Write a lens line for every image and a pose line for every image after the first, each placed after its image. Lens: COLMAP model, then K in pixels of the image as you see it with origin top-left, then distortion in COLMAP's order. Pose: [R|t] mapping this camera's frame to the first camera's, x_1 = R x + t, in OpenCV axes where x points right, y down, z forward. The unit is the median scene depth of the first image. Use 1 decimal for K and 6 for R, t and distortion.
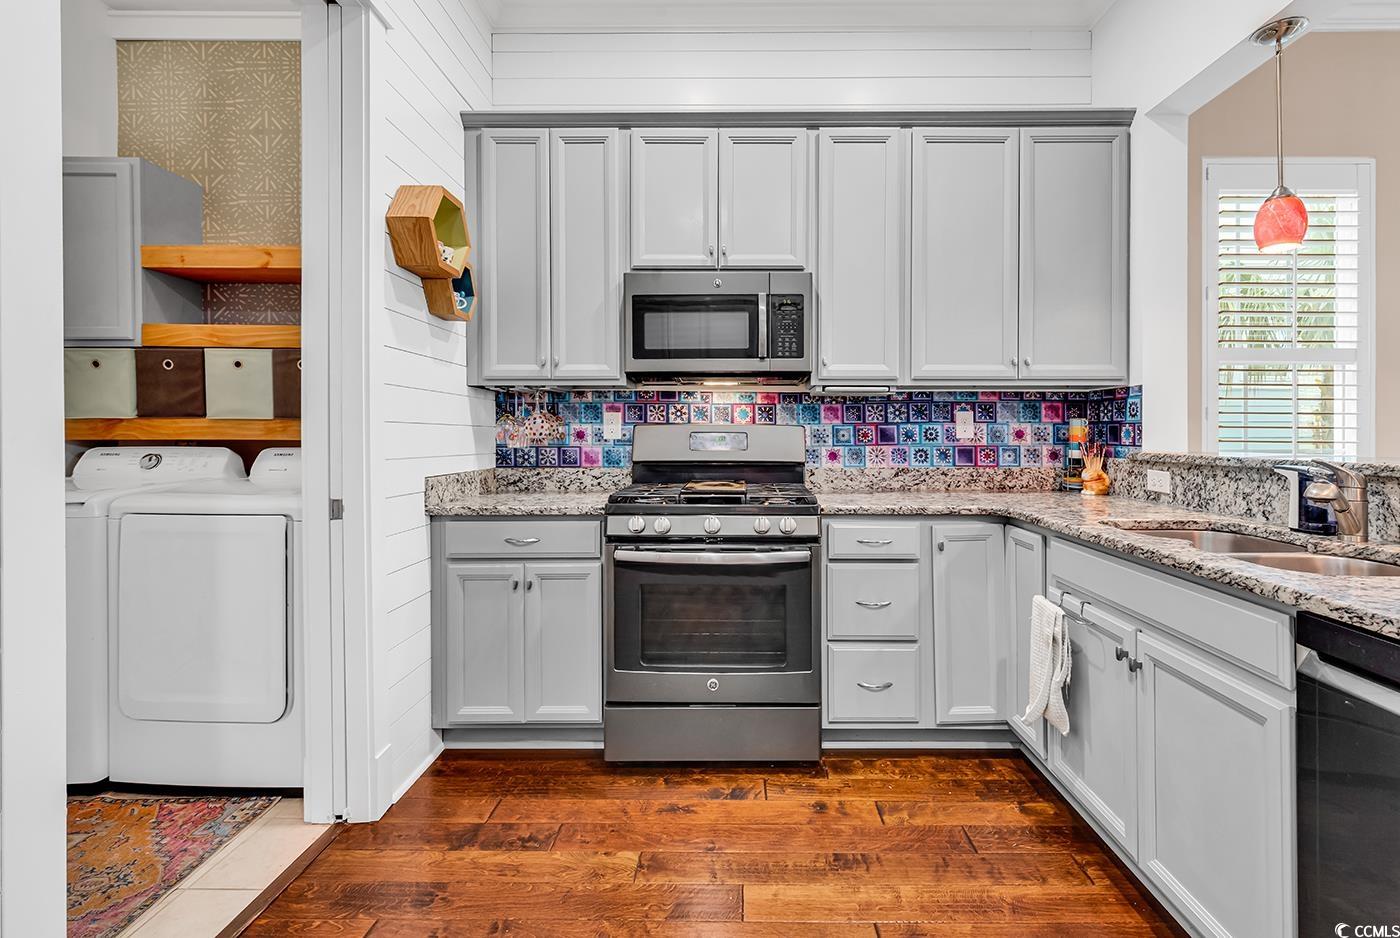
lens RADIAL K [[624.9, 0, 696.0], [0, 624.9, 433.8], [0, 0, 1]] dist [0.010218, -0.001039]
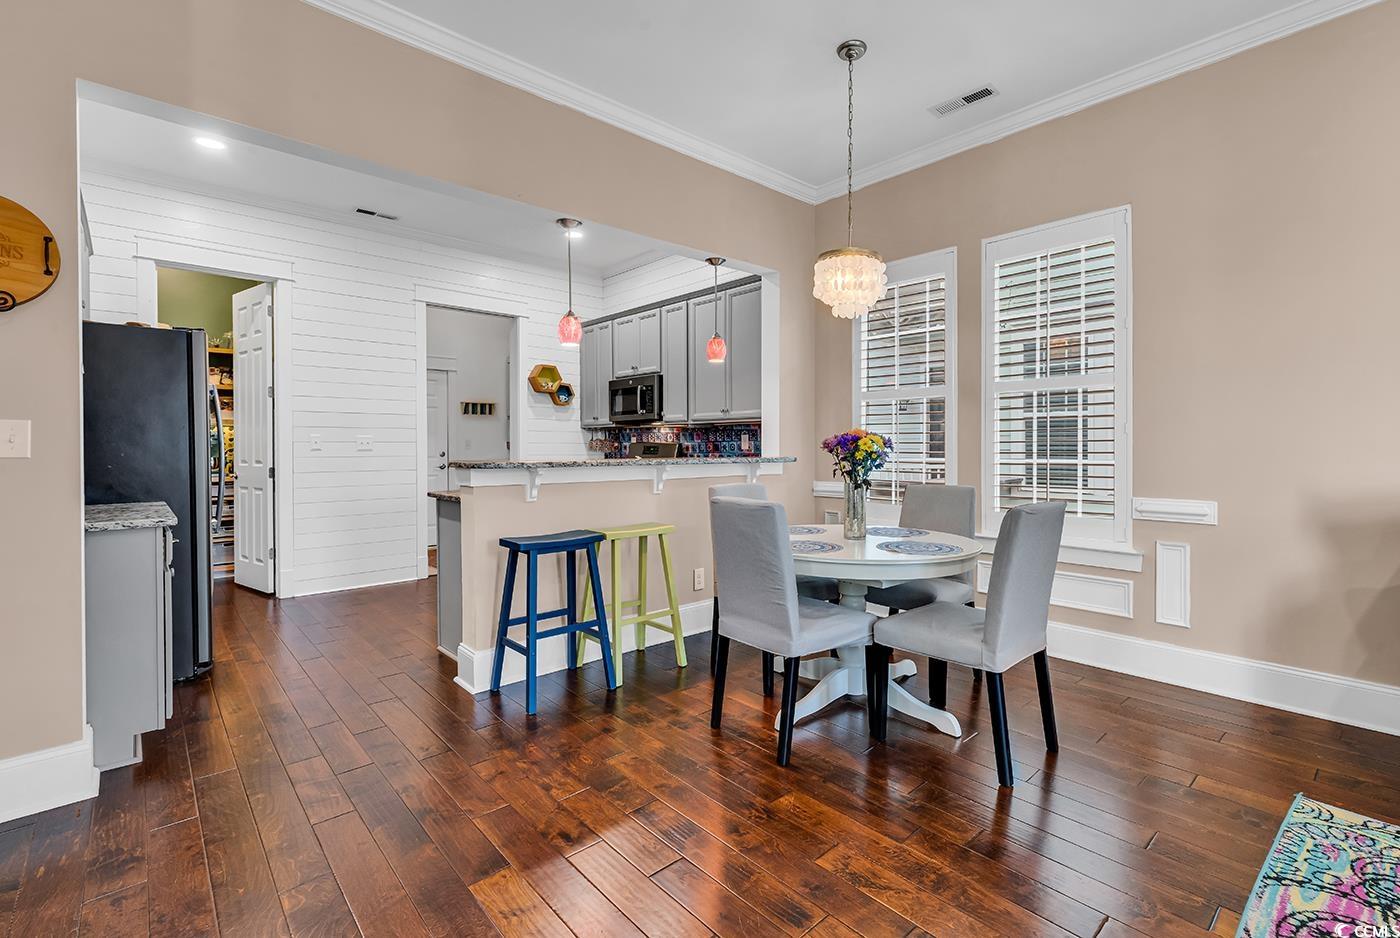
lens RADIAL K [[624.9, 0, 663.6], [0, 624.9, 458.7], [0, 0, 1]] dist [0.010218, -0.001039]
pose [[0.645797, 0.015543, -0.763351, 1.798026], [-0.001496, 0.999817, 0.019092, -0.000224], [0.763508, -0.011188, 0.645701, -0.398850]]
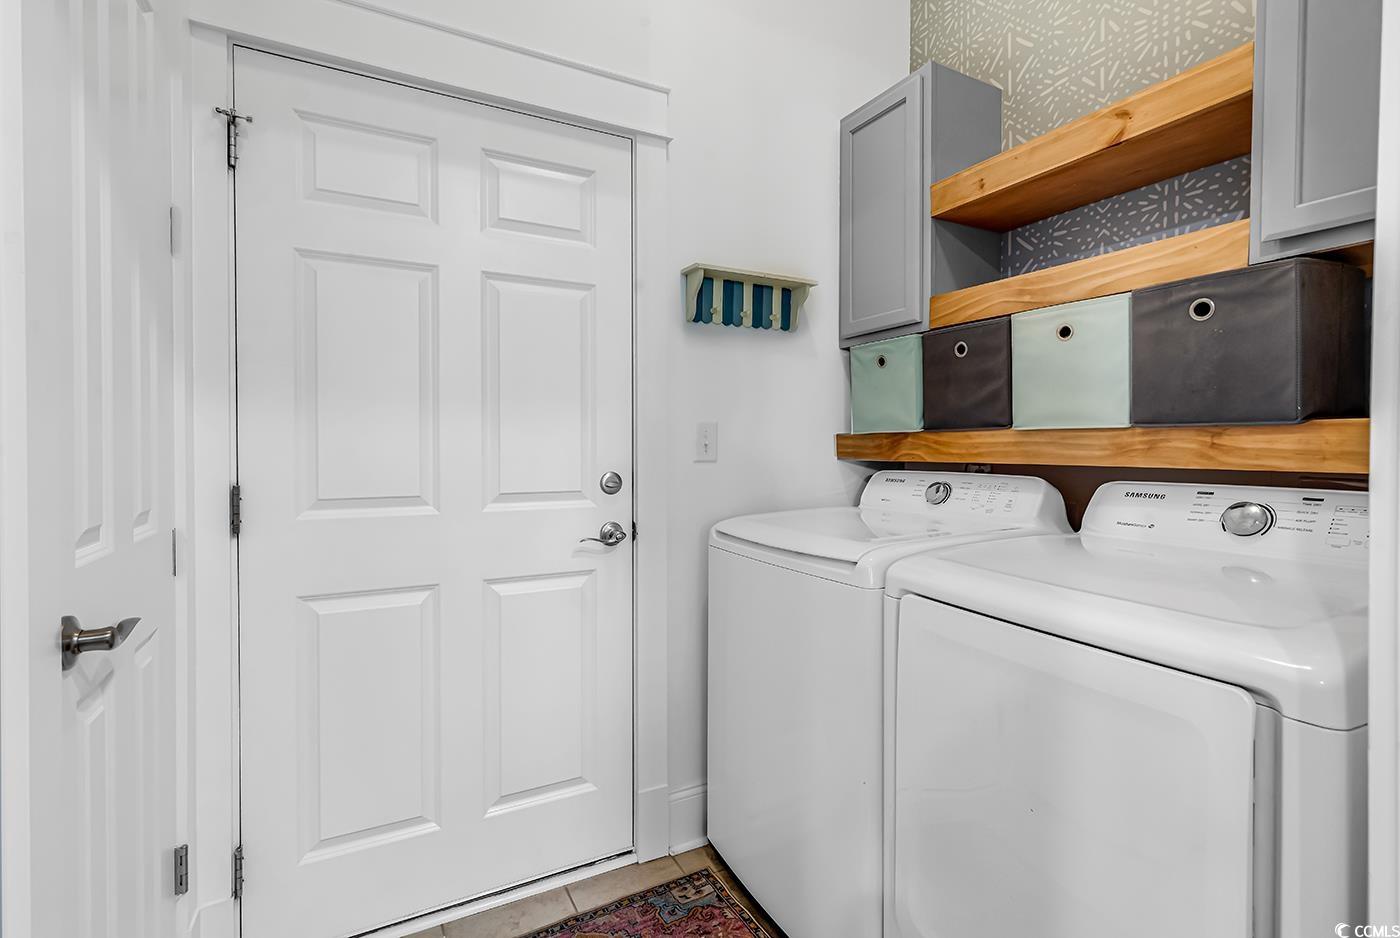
lens RADIAL K [[624.9, 0, 699.5], [0, 624.9, 461.2], [0, 0, 1]] dist [0.010218, -0.001039]
pose [[0.478578, 0.018084, -0.877859, -0.379792], [-0.001977, 0.999808, 0.019519, -0.004621], [0.878043, -0.007606, 0.478522, 0.430369]]
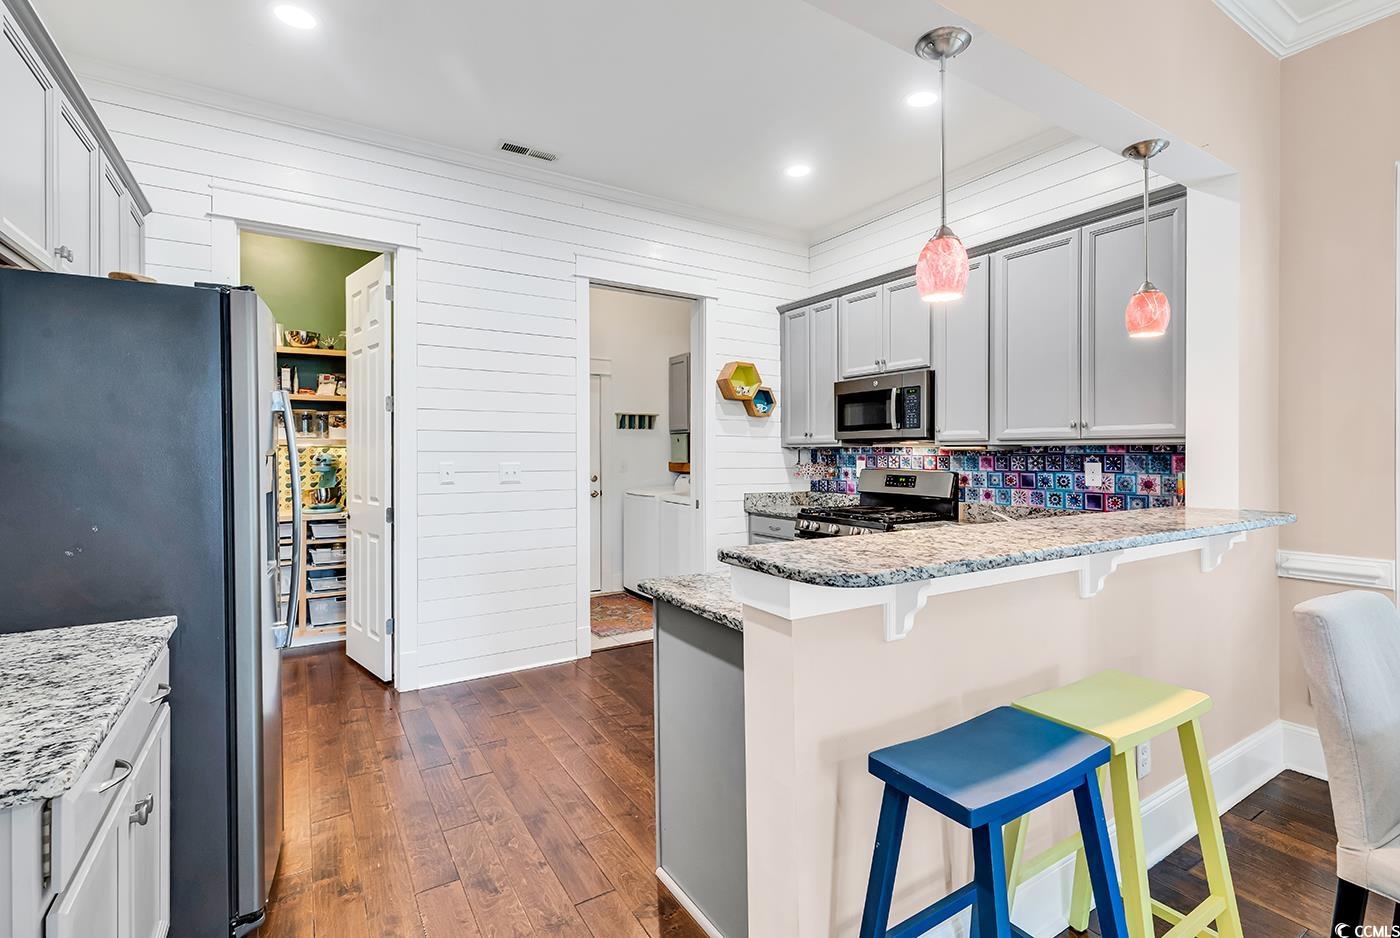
lens RADIAL K [[624.9, 0, 685.4], [0, 624.9, 458.1], [0, 0, 1]] dist [0.010218, -0.001039]
pose [[0.533550, 0.004620, -0.845756, 1.071482], [0.000047, 0.999985, 0.005492, -0.054041], [0.845769, -0.002970, 0.533542, -0.259056]]
